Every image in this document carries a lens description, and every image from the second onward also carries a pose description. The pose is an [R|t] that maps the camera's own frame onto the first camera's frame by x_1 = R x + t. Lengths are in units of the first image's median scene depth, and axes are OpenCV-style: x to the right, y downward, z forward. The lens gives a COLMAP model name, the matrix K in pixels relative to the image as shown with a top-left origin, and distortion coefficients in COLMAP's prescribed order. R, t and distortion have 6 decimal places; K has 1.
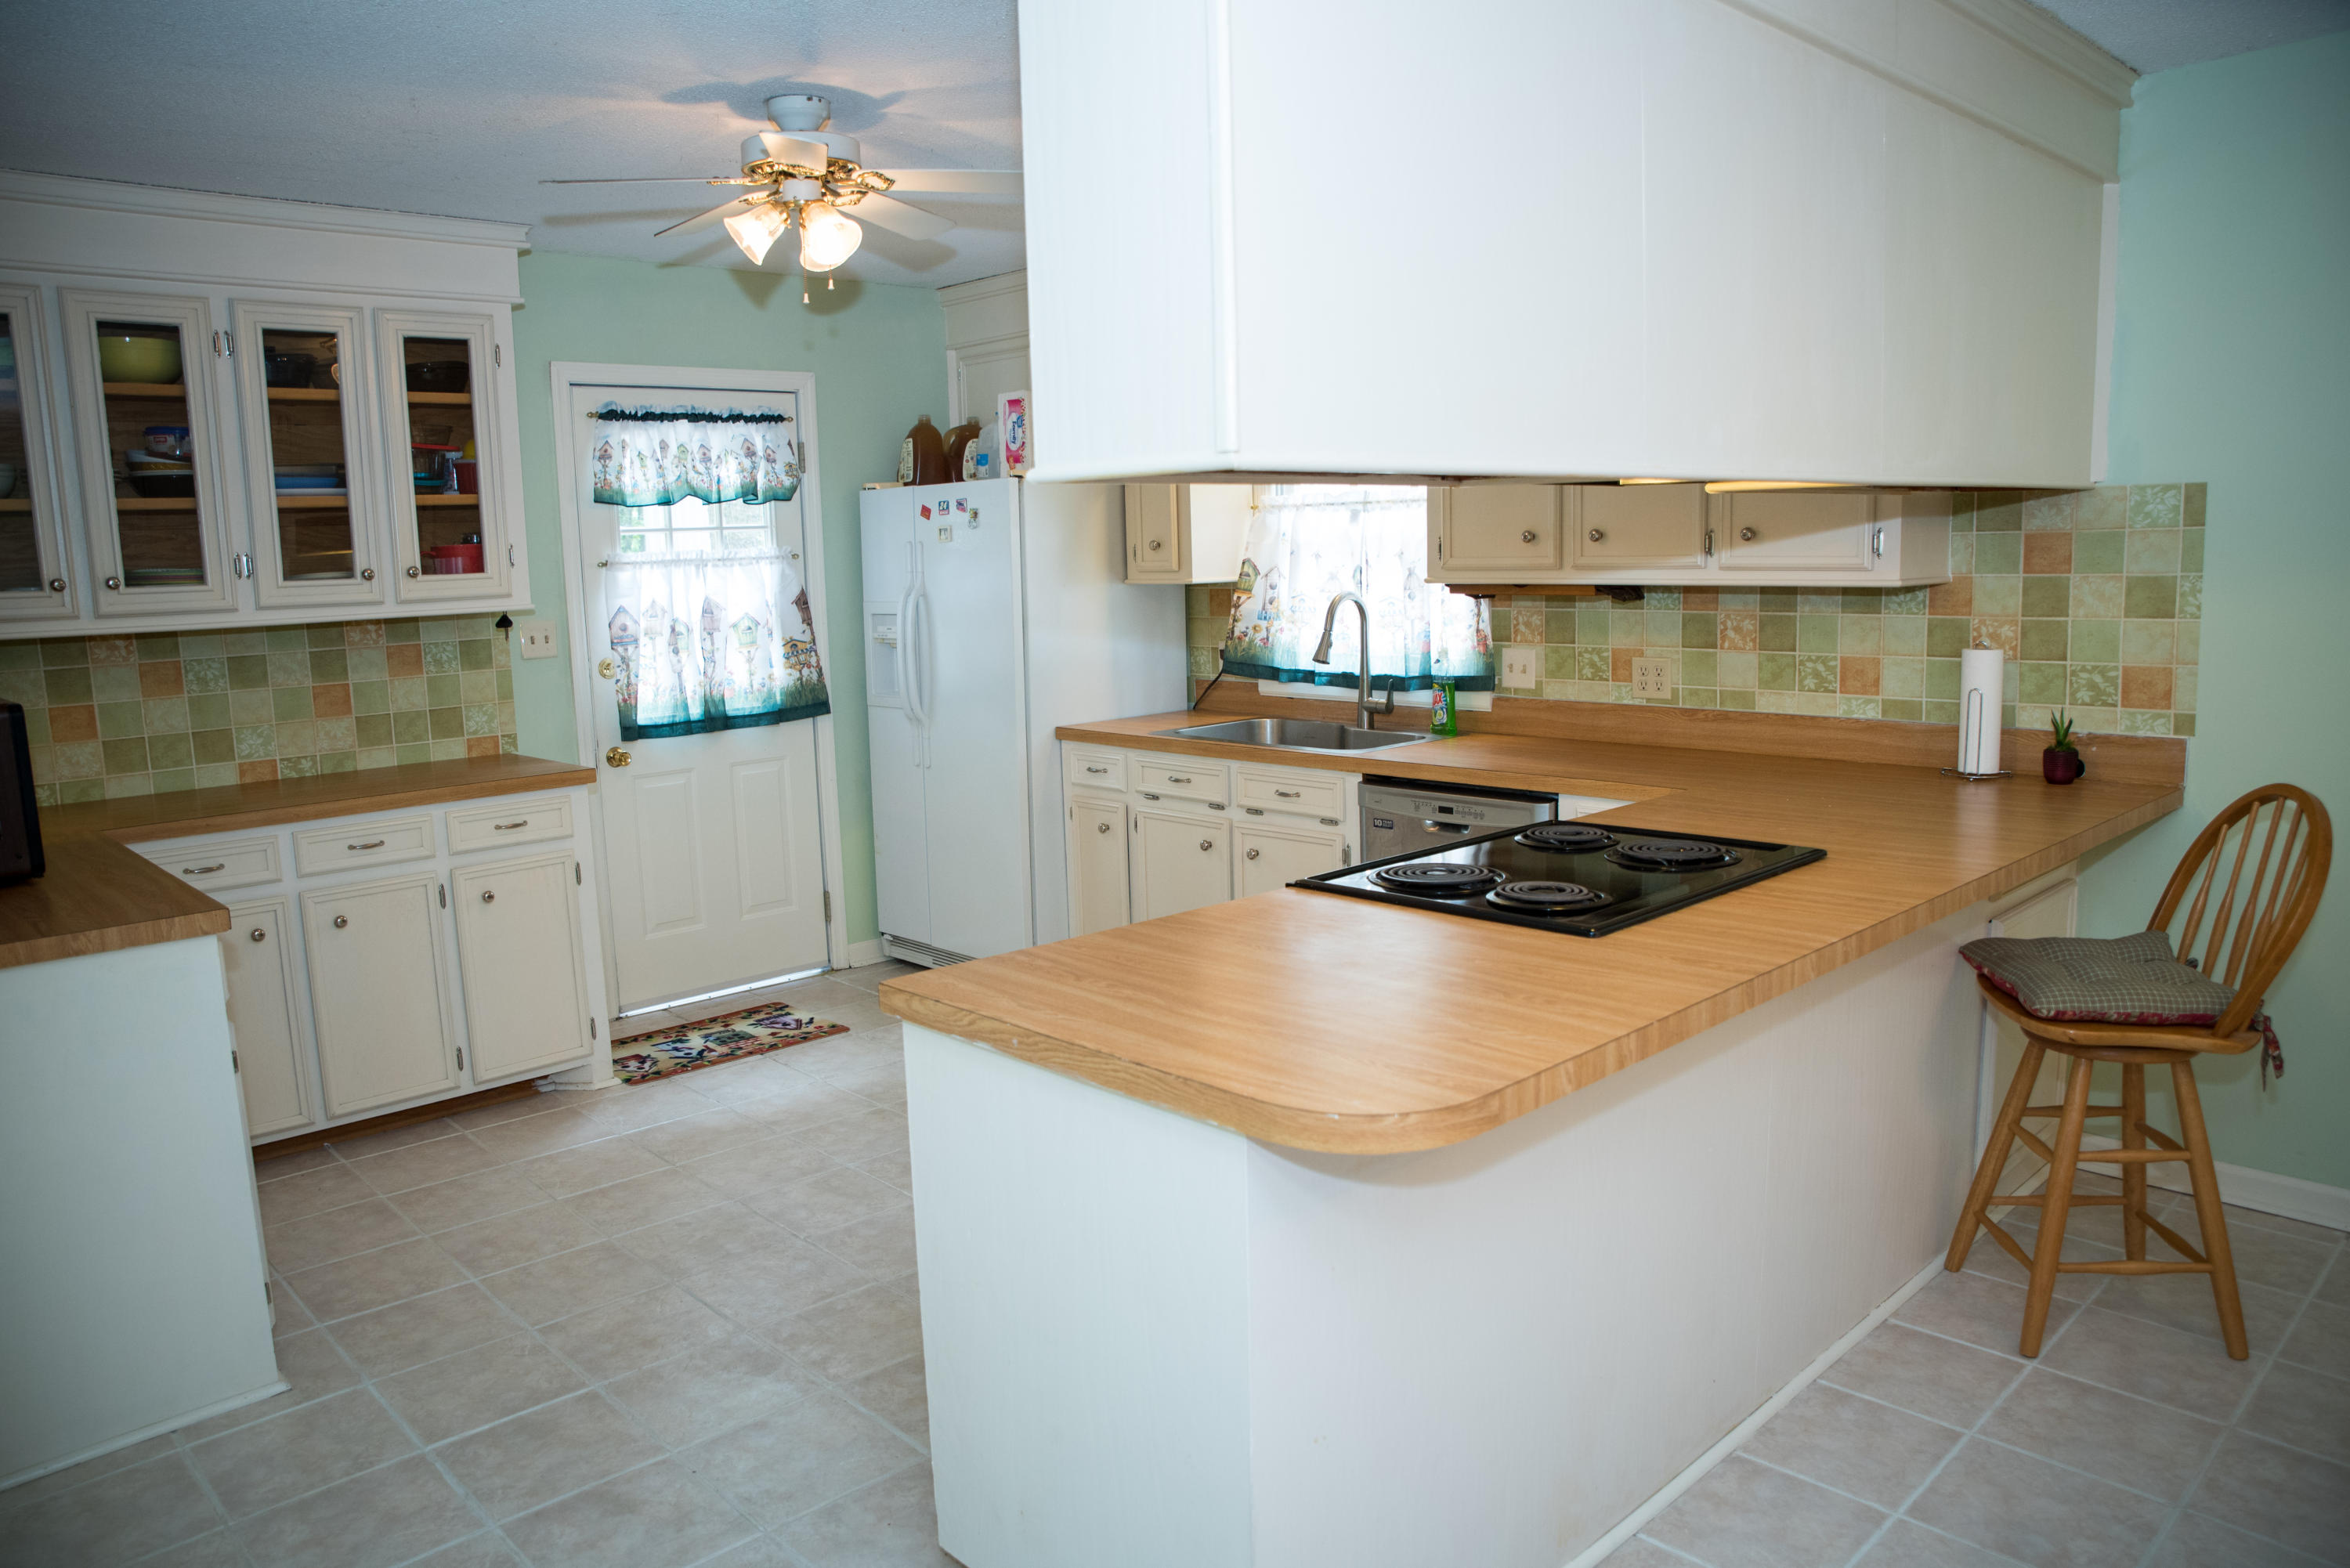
lens RADIAL K [[1600.0, 0, 1163.1], [0, 1600.0, 787.6], [0, 0, 1]] dist [-0.136455, 0.096140]
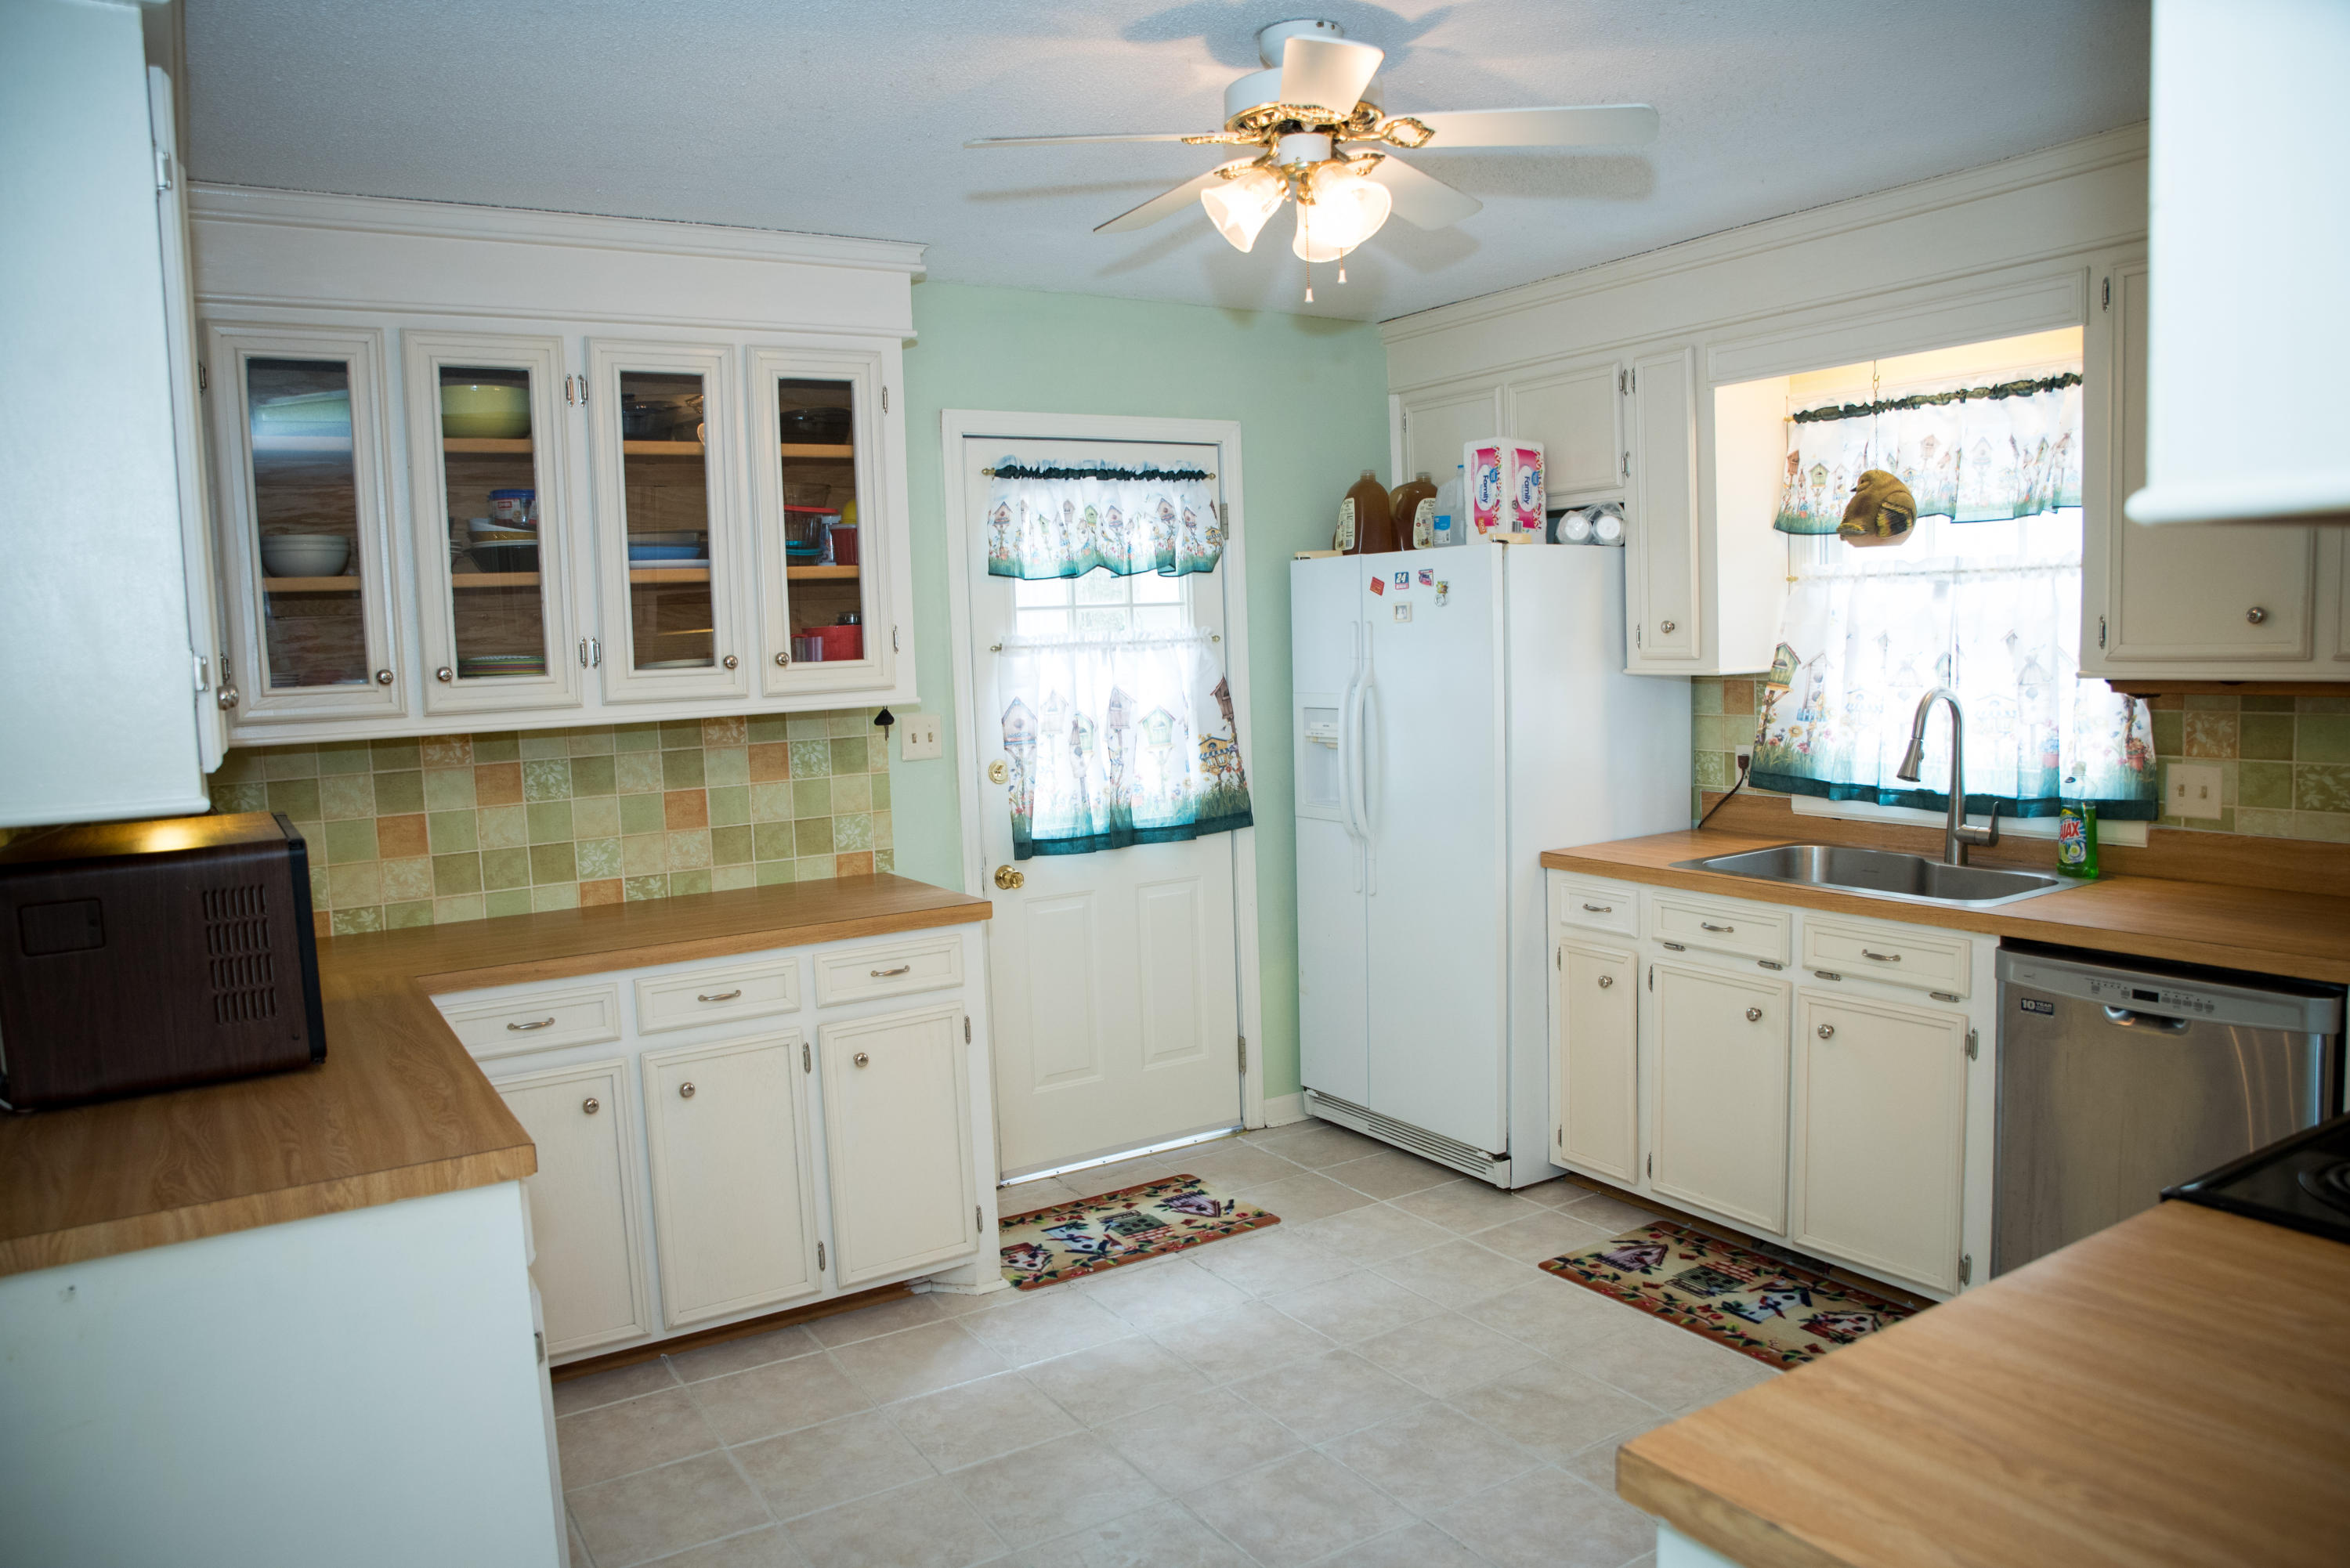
lens RADIAL K [[1600.0, 0, 1163.1], [0, 1600.0, 787.6], [0, 0, 1]] dist [-0.136455, 0.096140]
pose [[0.979509, 0.012359, -0.201020, -0.104007], [-0.021540, 0.998819, -0.043549, -0.034928], [0.200244, 0.046986, 0.978619, 0.199678]]
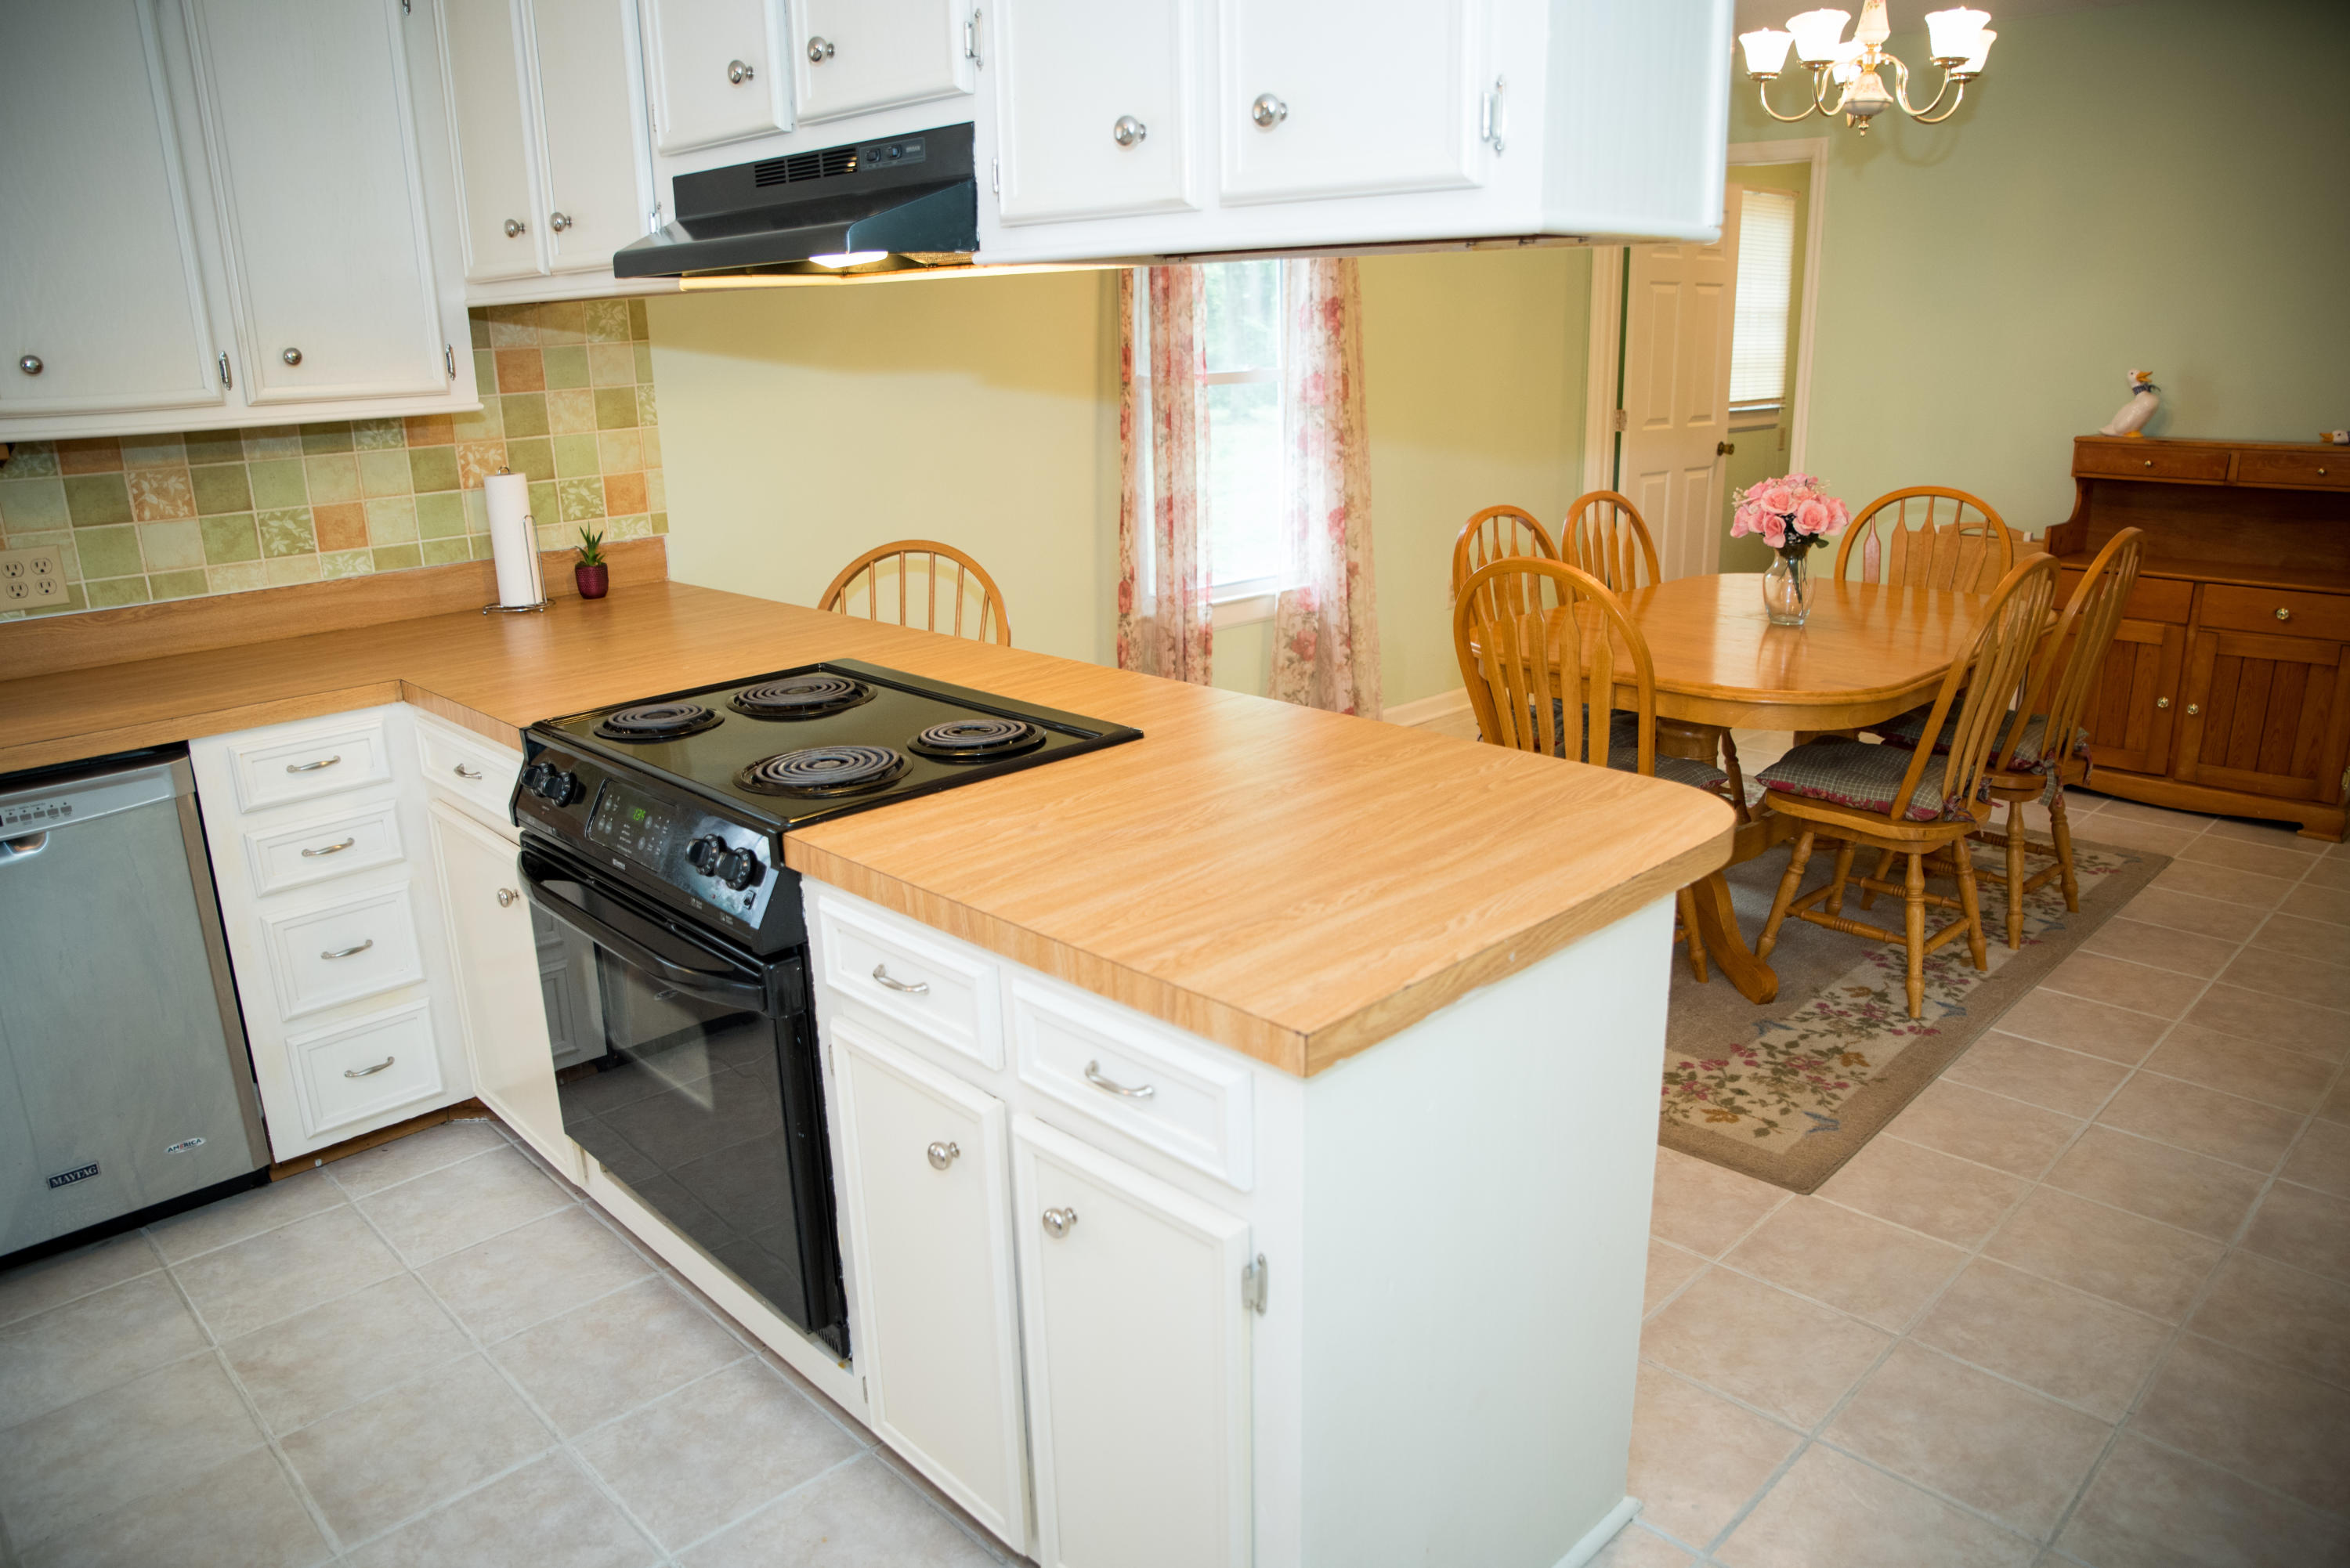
lens RADIAL K [[1600.0, 0, 1163.1], [0, 1600.0, 787.6], [0, 0, 1]] dist [-0.136455, 0.096140]
pose [[-0.007507, -0.255066, 0.966894, -0.340370], [0.171604, 0.952249, 0.252535, -0.060622], [-0.985137, 0.167819, 0.036622, 0.462706]]
